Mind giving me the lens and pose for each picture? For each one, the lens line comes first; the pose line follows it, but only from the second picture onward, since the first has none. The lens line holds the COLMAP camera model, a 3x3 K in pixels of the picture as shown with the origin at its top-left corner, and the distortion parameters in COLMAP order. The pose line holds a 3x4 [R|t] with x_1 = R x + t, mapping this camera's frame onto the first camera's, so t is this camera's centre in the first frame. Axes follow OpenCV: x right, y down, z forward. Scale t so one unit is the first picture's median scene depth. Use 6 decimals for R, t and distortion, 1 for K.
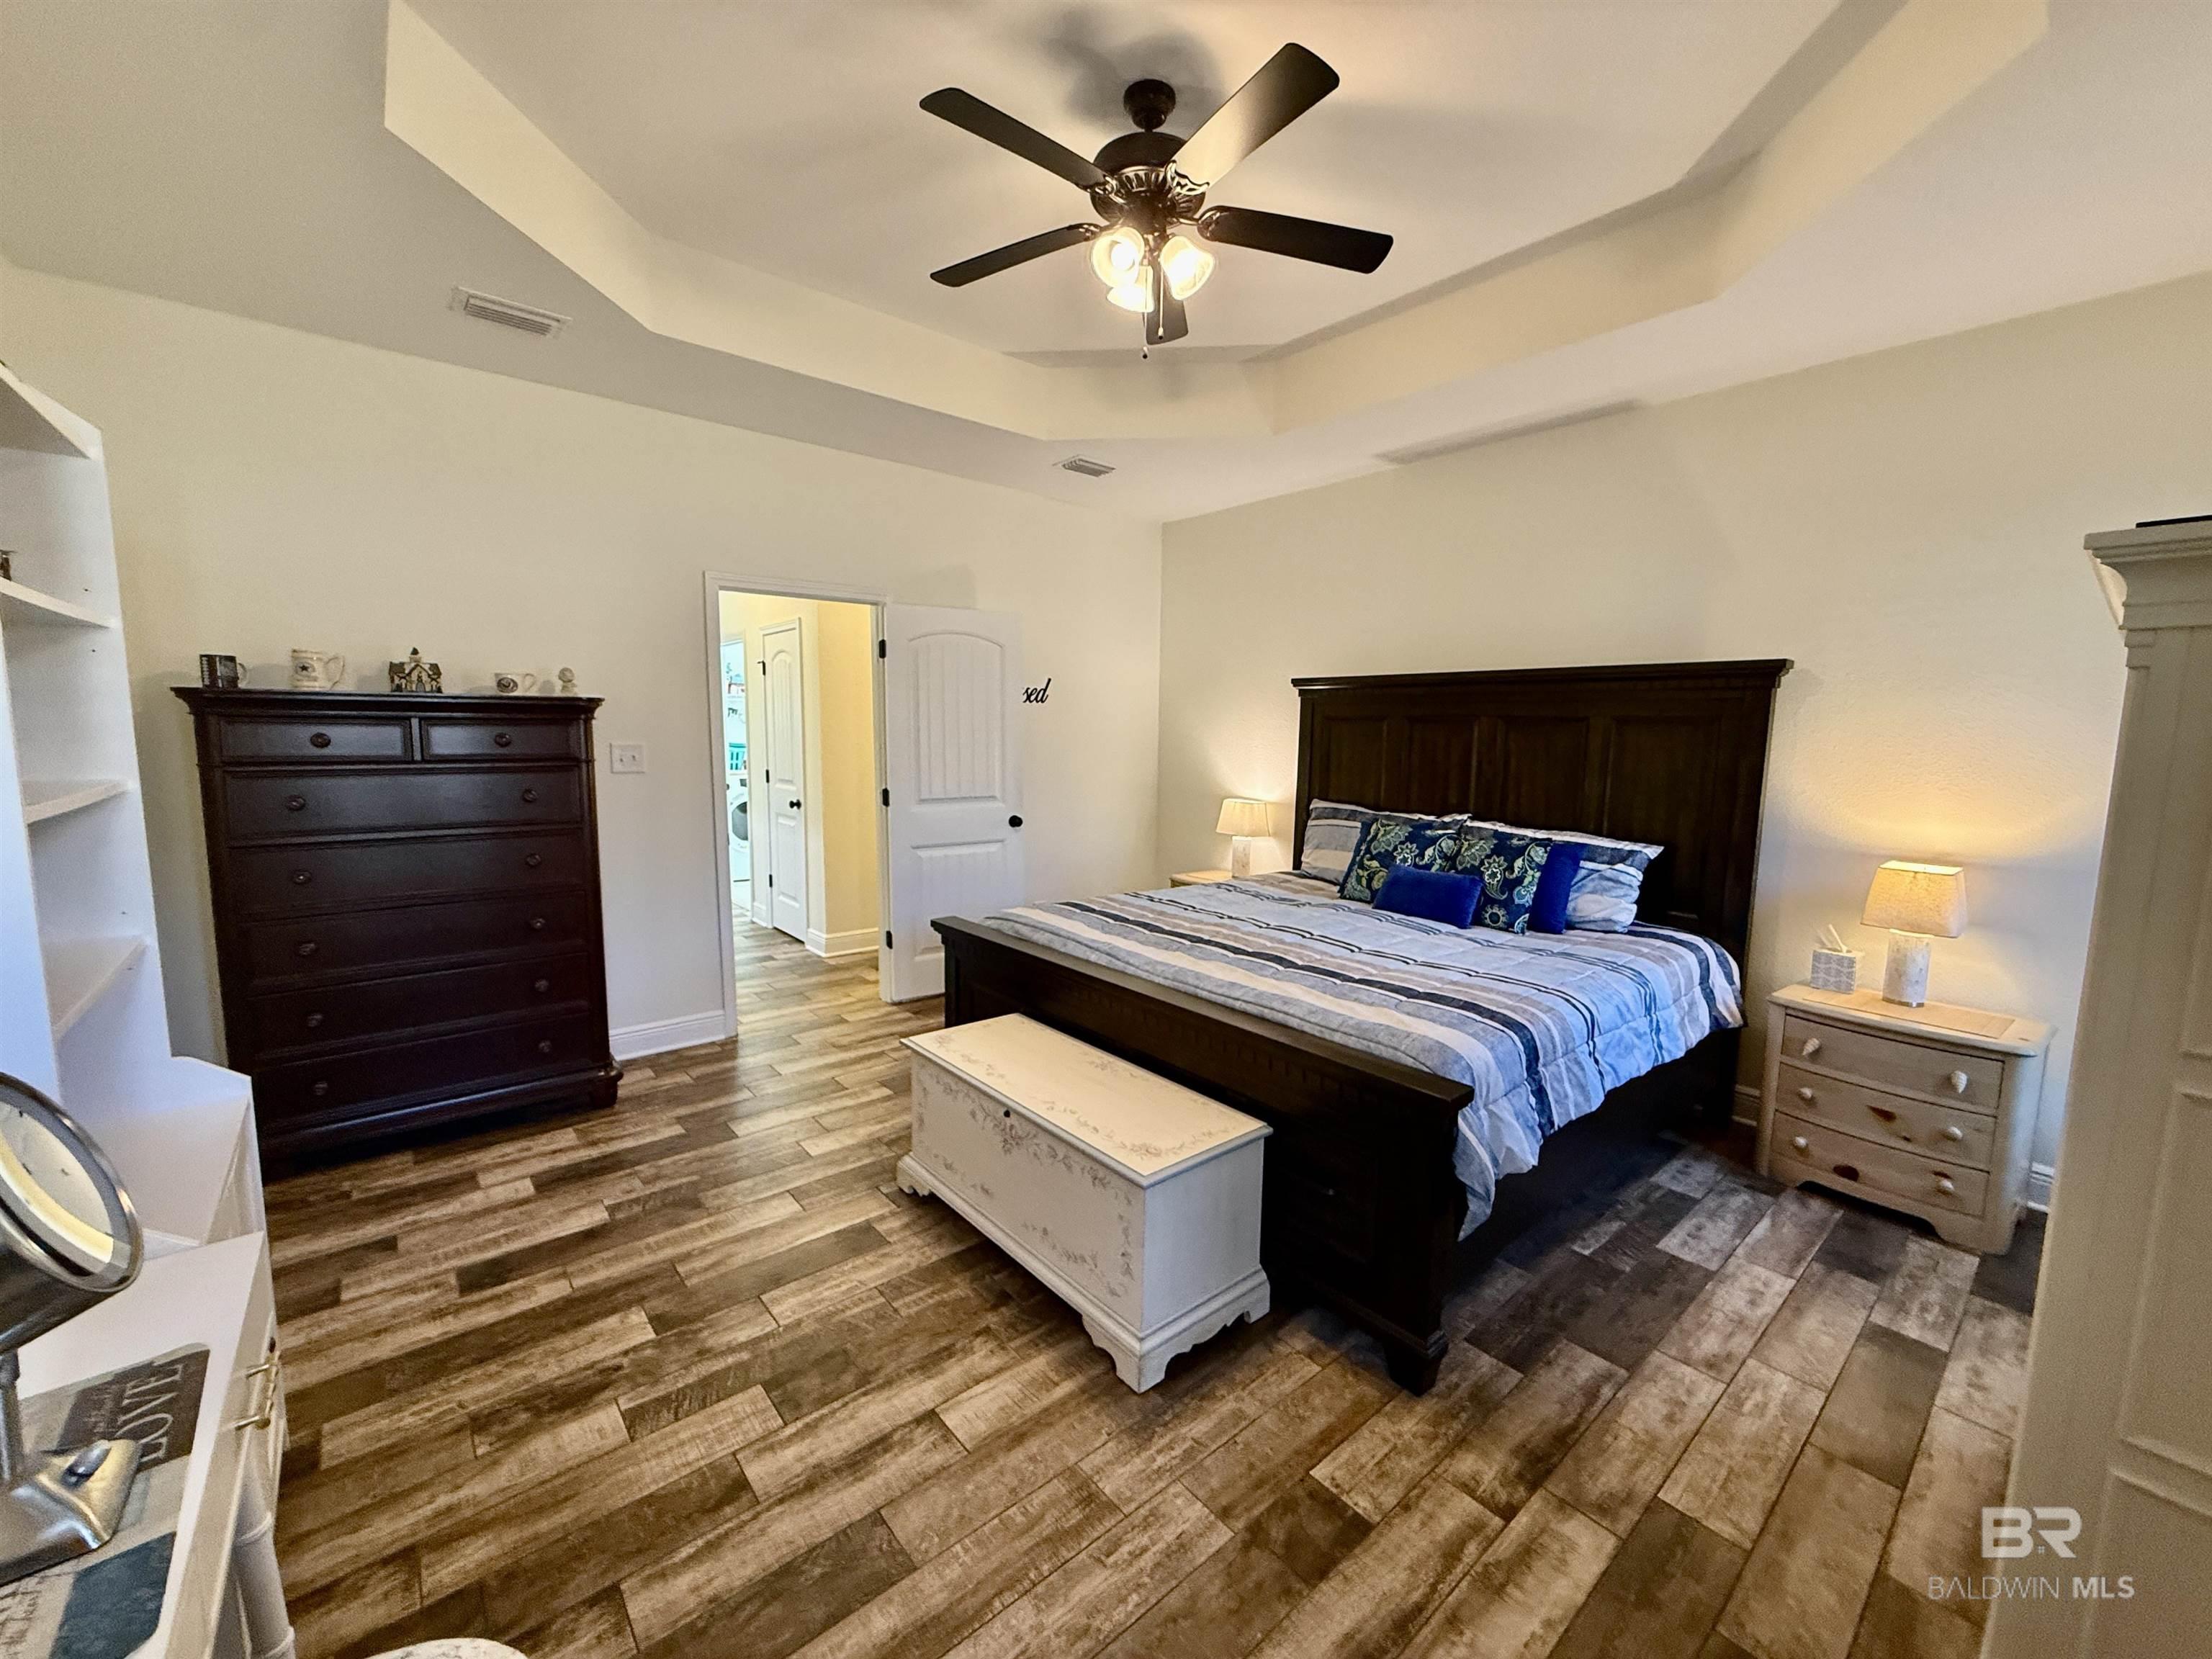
lens RADIAL K [[884.3, 0, 1101.2], [0, 884.3, 831.6], [0, 0, 1]] dist [-0.001652, -0.000551]
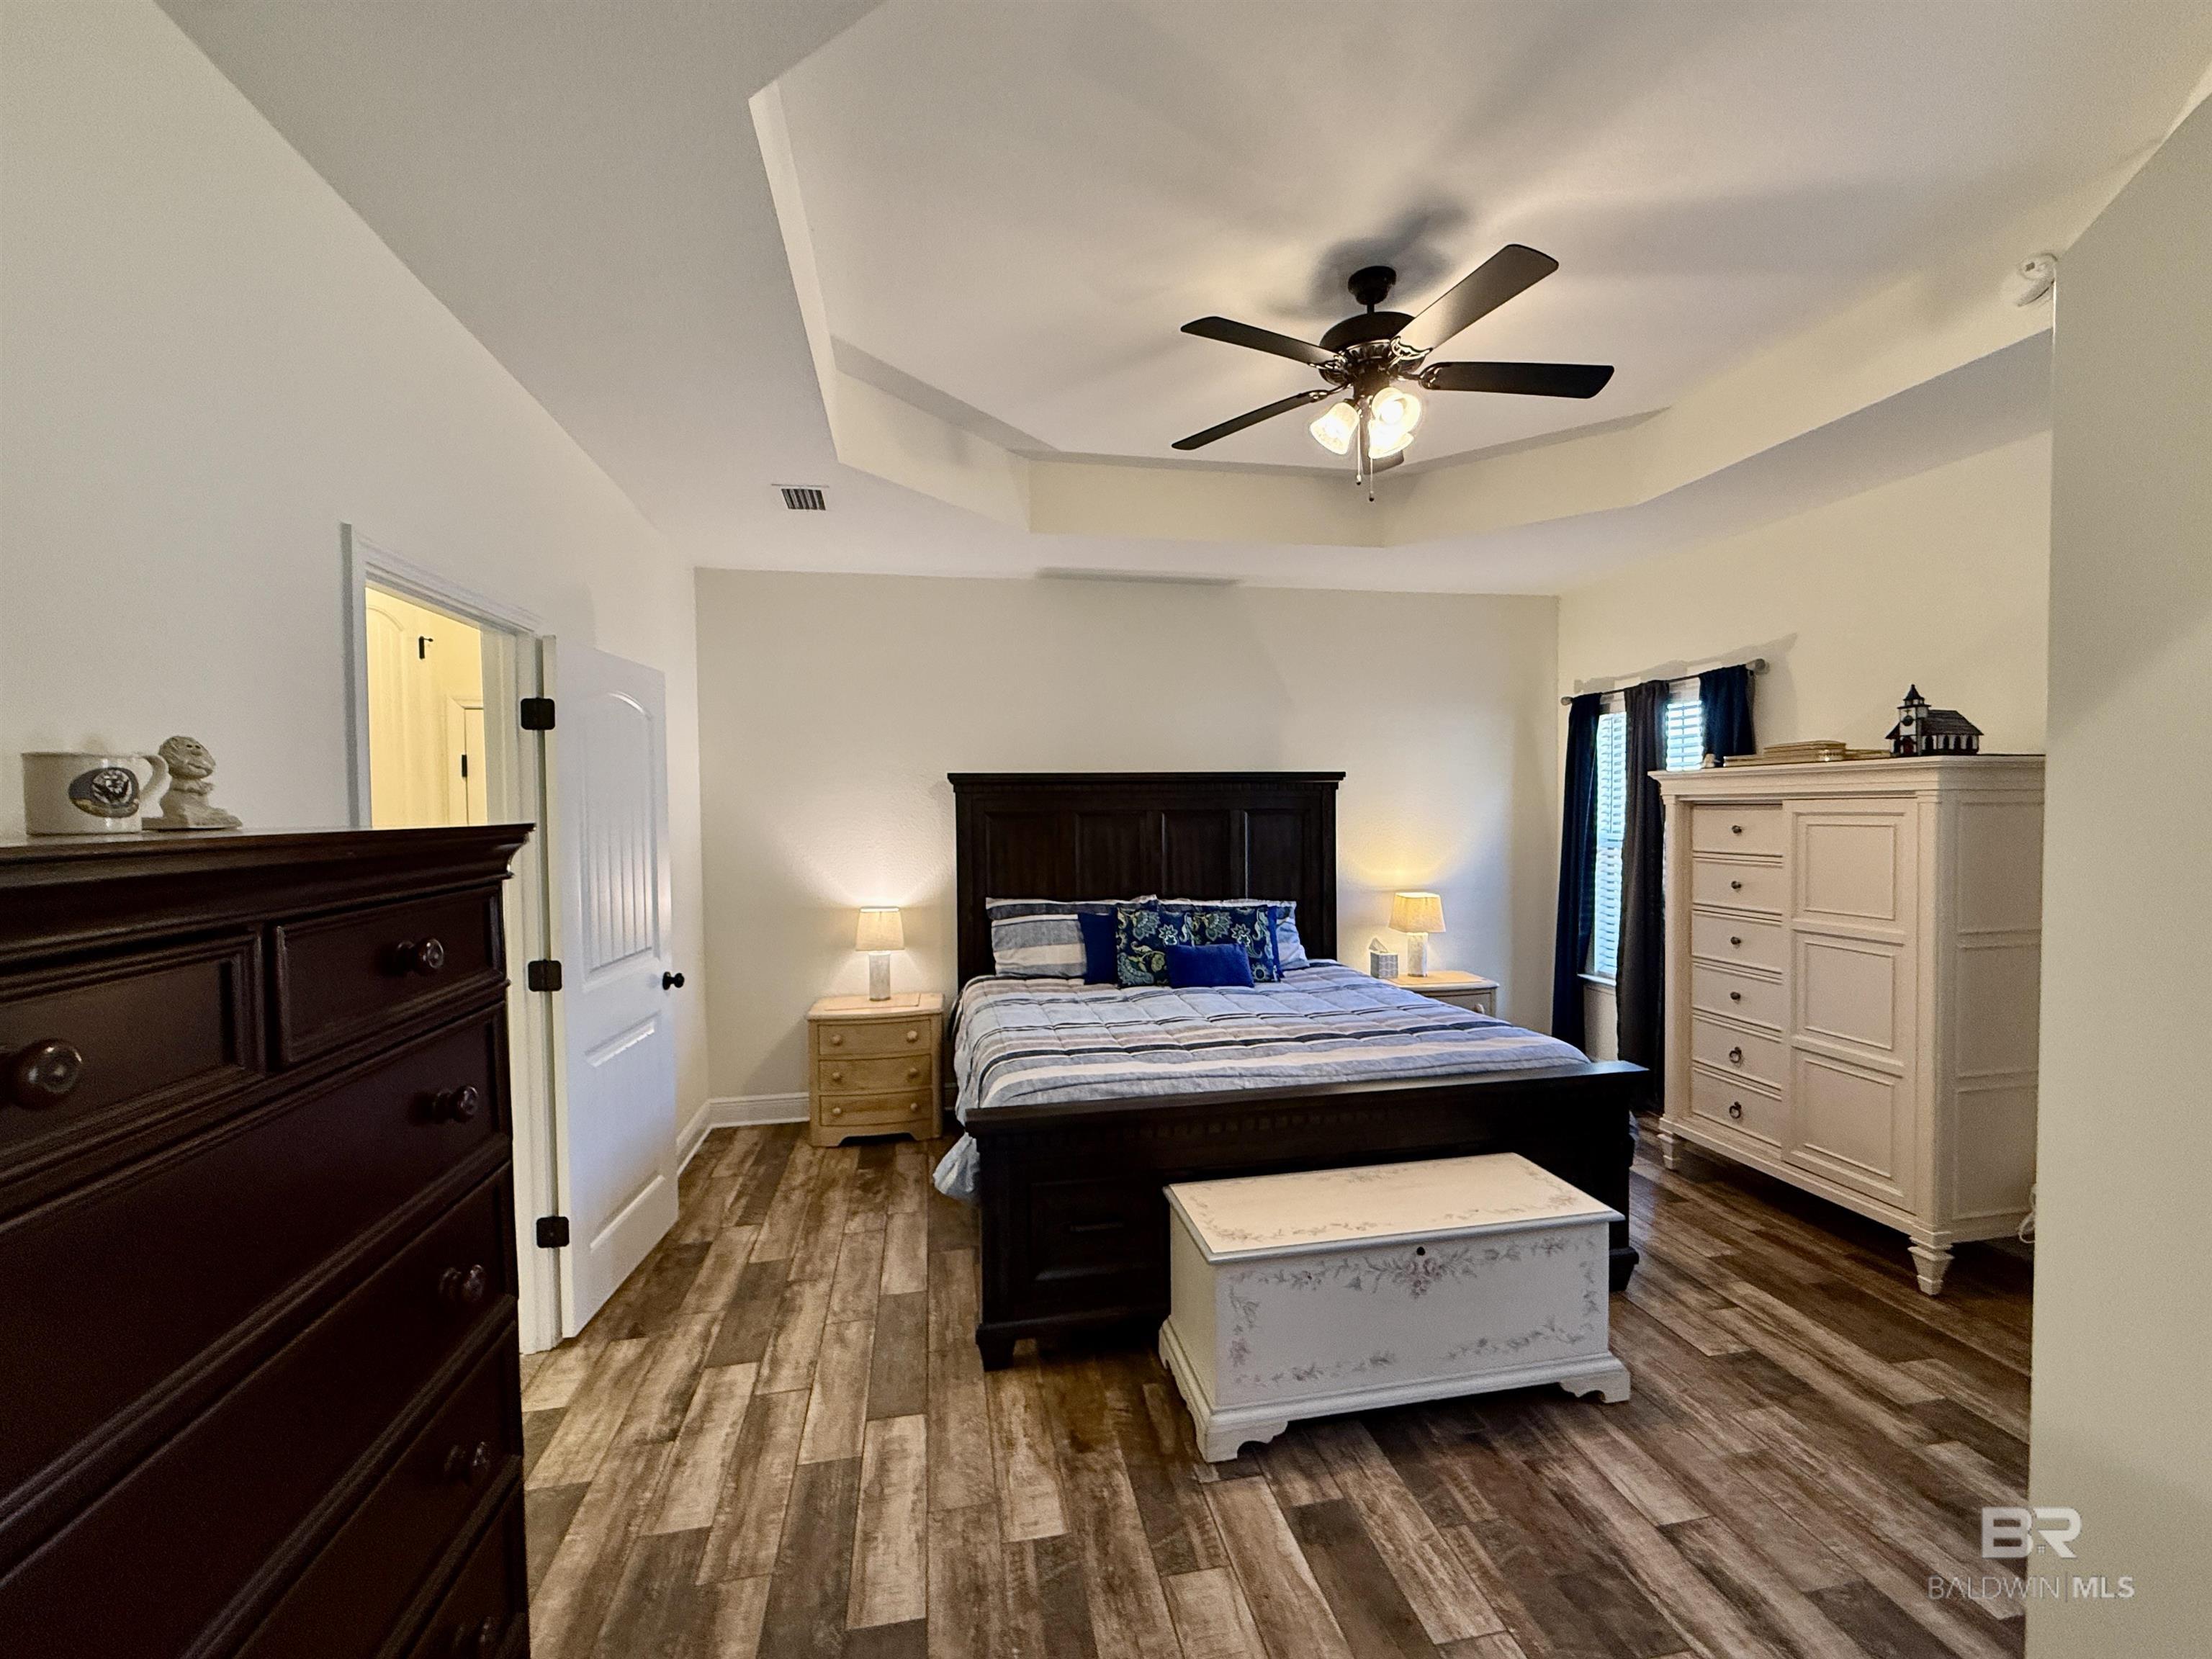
lens RADIAL K [[921.0, 0, 1106.0], [0, 921.0, 829.5], [0, 0, 1]] dist [-0.001455, -0.000656]
pose [[0.484070, -0.040472, 0.874093, -1.033265], [0.120189, 0.992537, -0.020604, -0.135612], [-0.866736, 0.115030, 0.485322, 0.715656]]
